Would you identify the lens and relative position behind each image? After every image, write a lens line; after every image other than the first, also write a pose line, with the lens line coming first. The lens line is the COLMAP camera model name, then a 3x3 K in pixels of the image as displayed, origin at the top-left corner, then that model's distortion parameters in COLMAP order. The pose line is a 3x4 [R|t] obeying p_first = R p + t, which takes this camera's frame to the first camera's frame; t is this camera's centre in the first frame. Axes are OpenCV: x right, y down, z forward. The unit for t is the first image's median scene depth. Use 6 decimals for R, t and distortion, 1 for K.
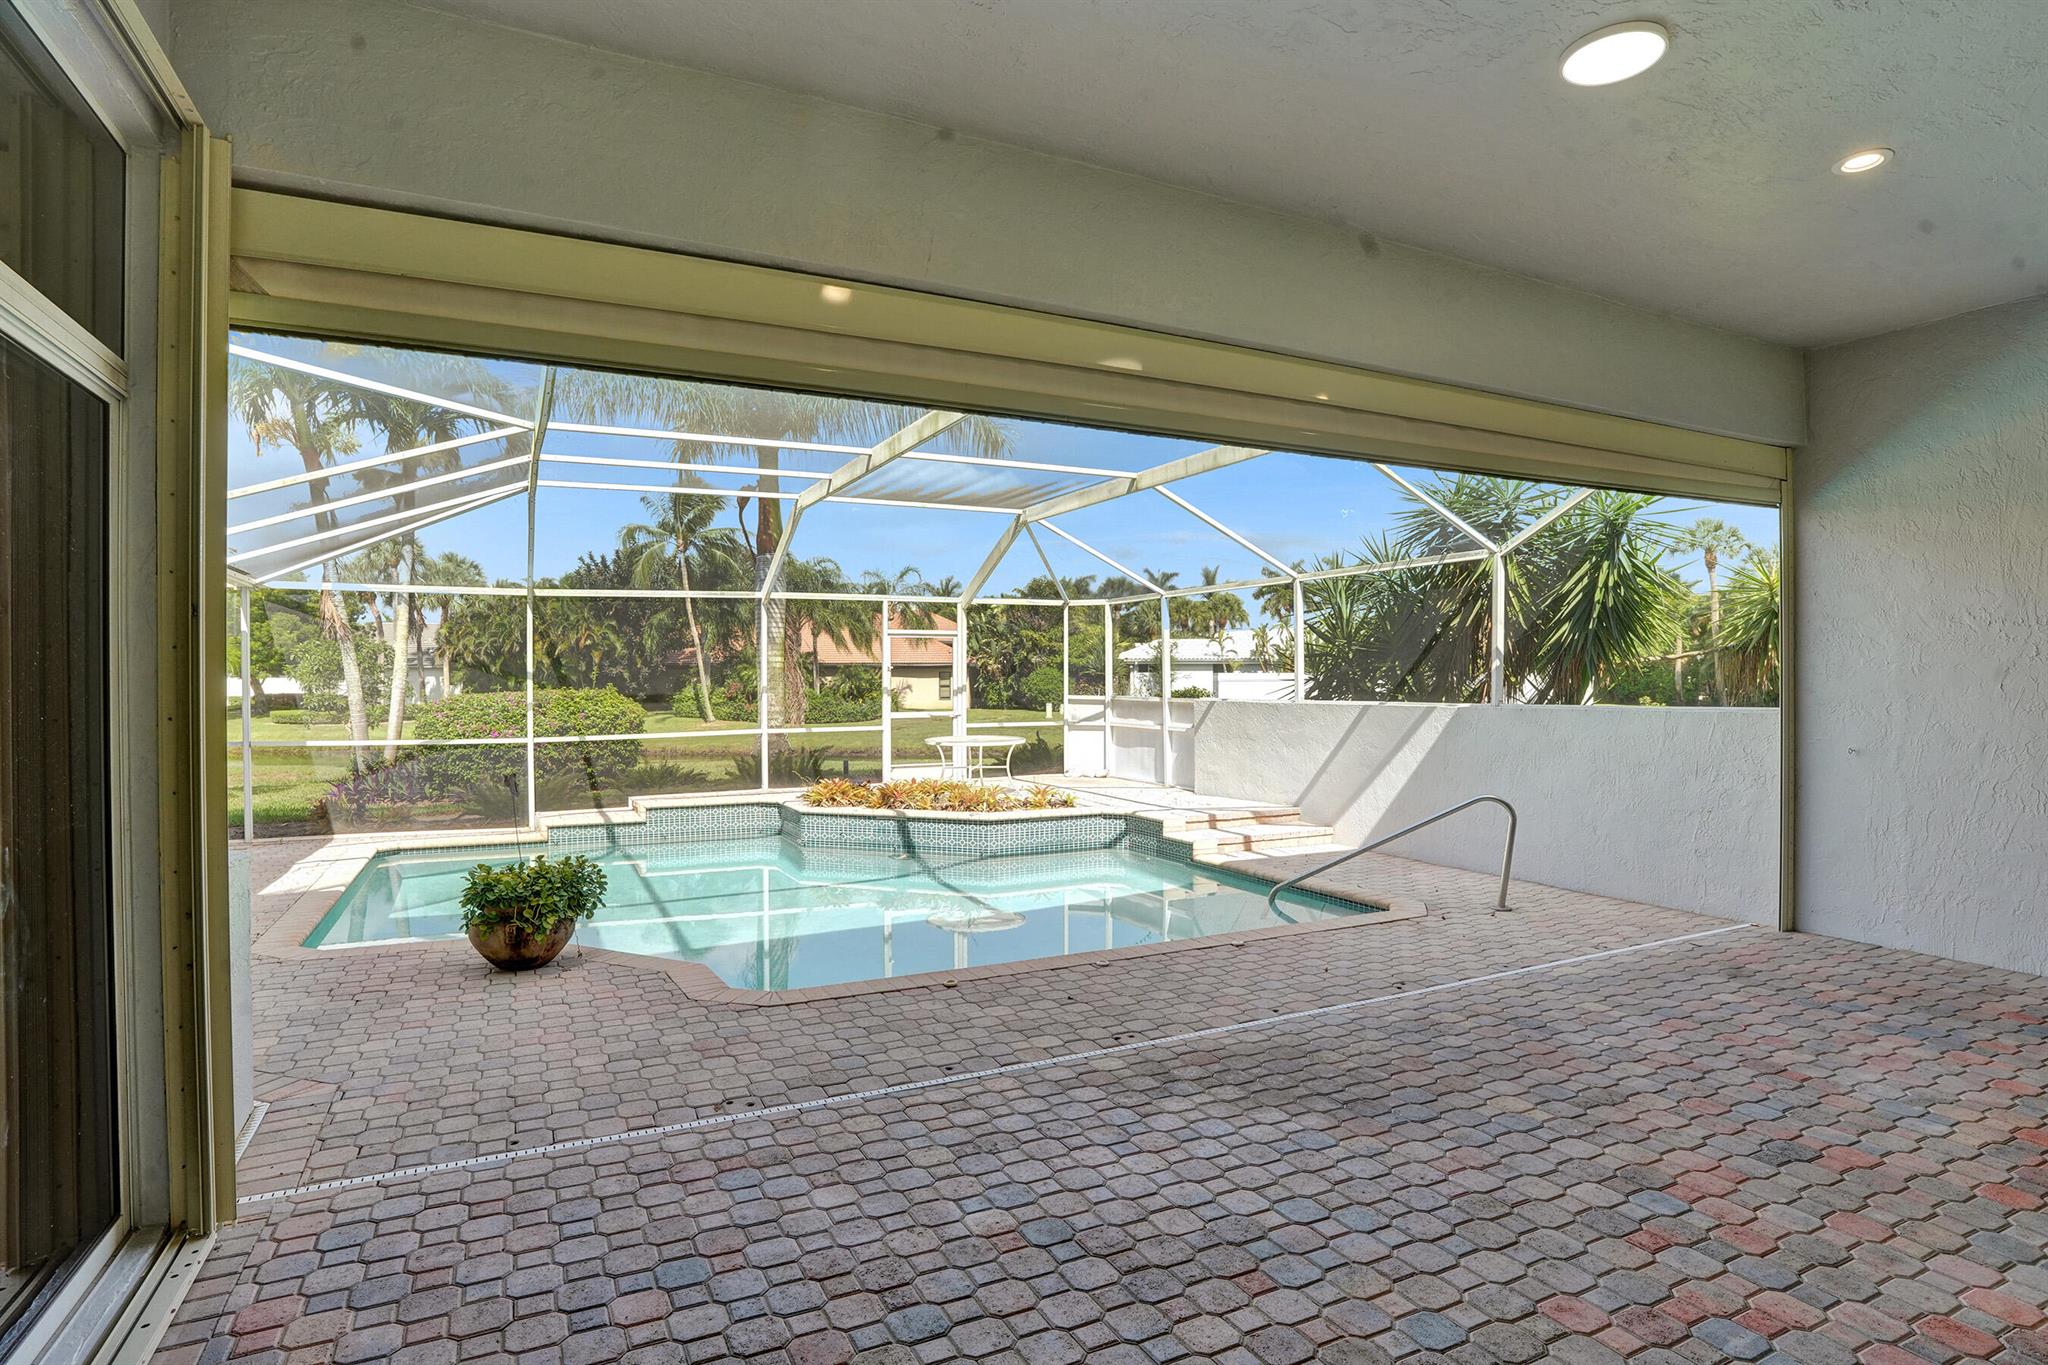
lens RADIAL K [[1056.6, 0, 1012.8], [0, 1056.6, 687.8], [0, 0, 1]] dist [-0.039060, 0.006751]
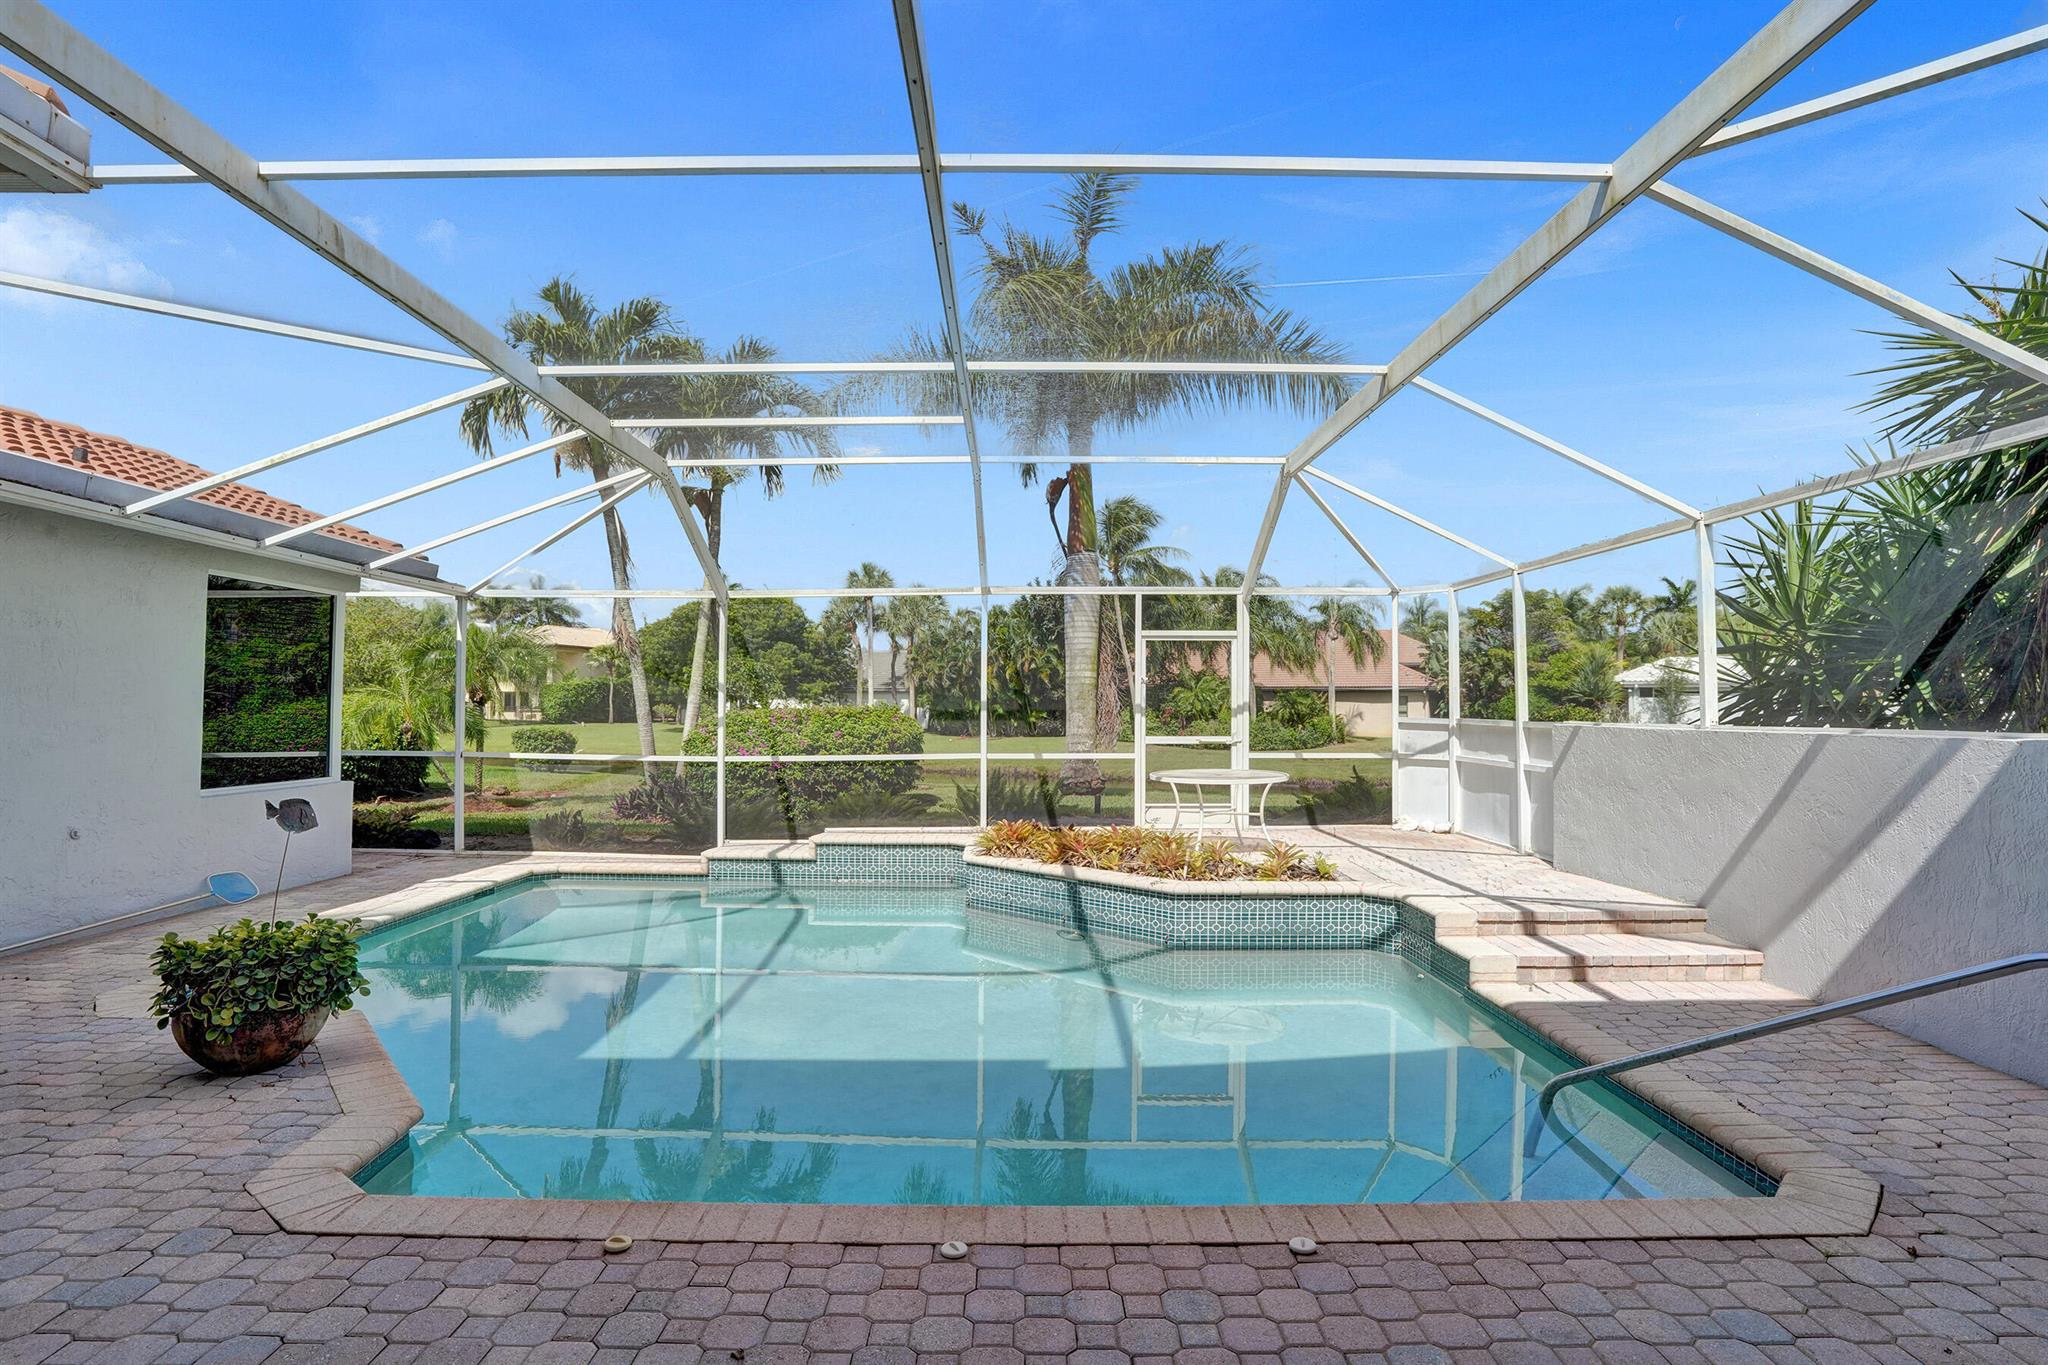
lens RADIAL K [[1056.6, 0, 1030.3], [0, 1056.6, 676.0], [0, 0, 1]] dist [-0.039060, 0.006751]
pose [[0.903851, -0.006522, -0.427797, 0.161967], [-0.009289, 0.999349, -0.034863, 0.007385], [0.427746, 0.035485, 0.903202, 0.286828]]
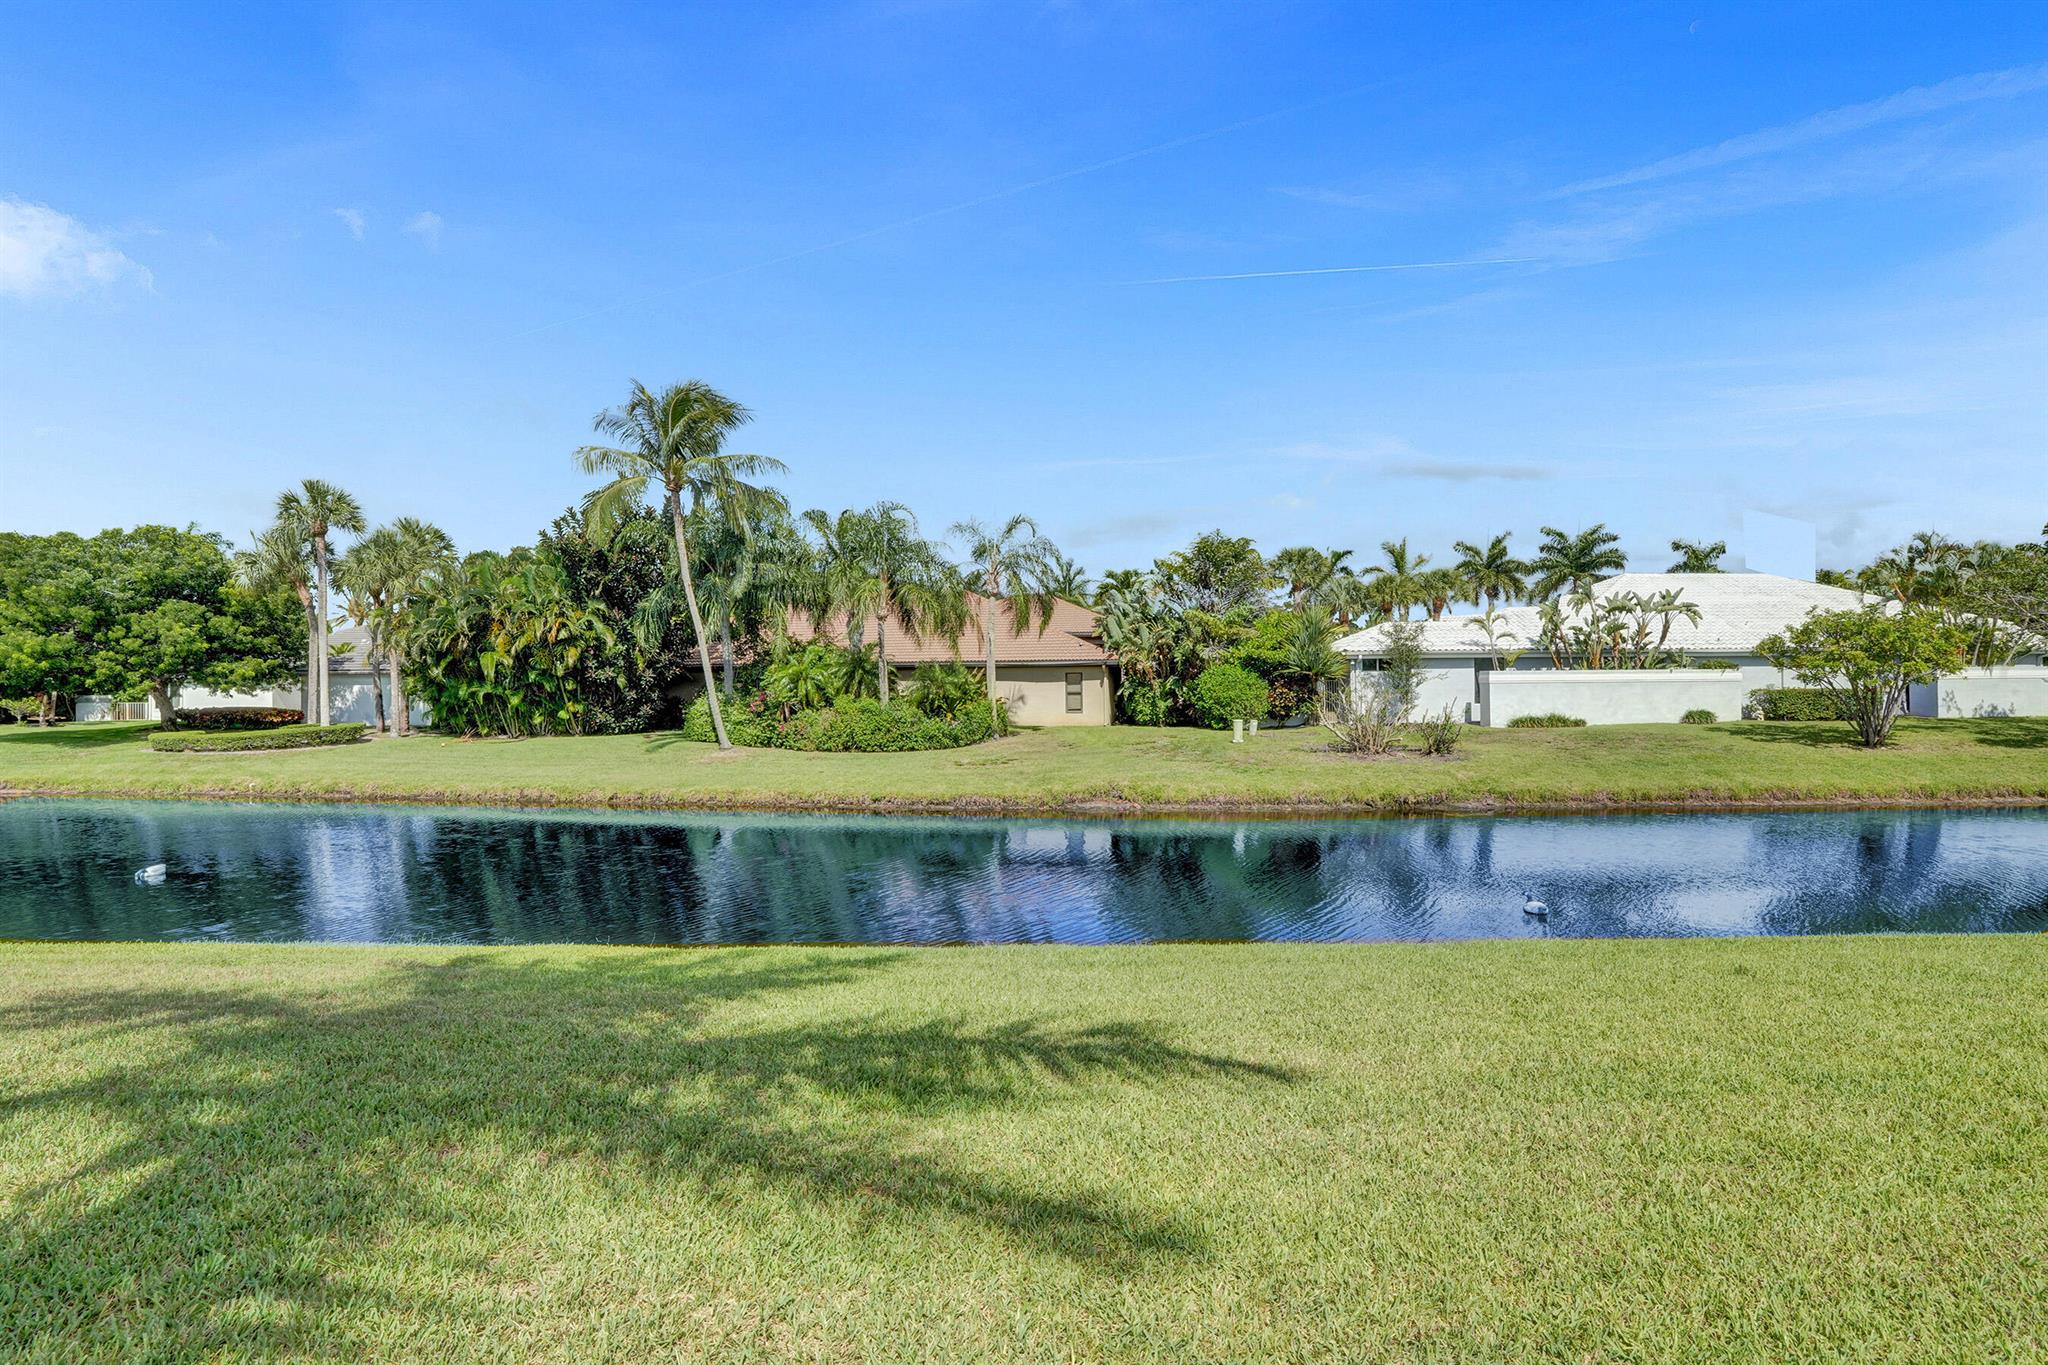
lens RADIAL K [[1056.6, 0, 1024.1], [0, 1056.6, 682.8], [0, 0, 1]] dist [-0.039060, 0.006751]
pose [[0.995232, -0.007834, -0.097216, -0.138414], [0.006461, 0.999875, -0.014431, 0.004130], [0.097317, 0.013735, 0.995159, 1.485567]]
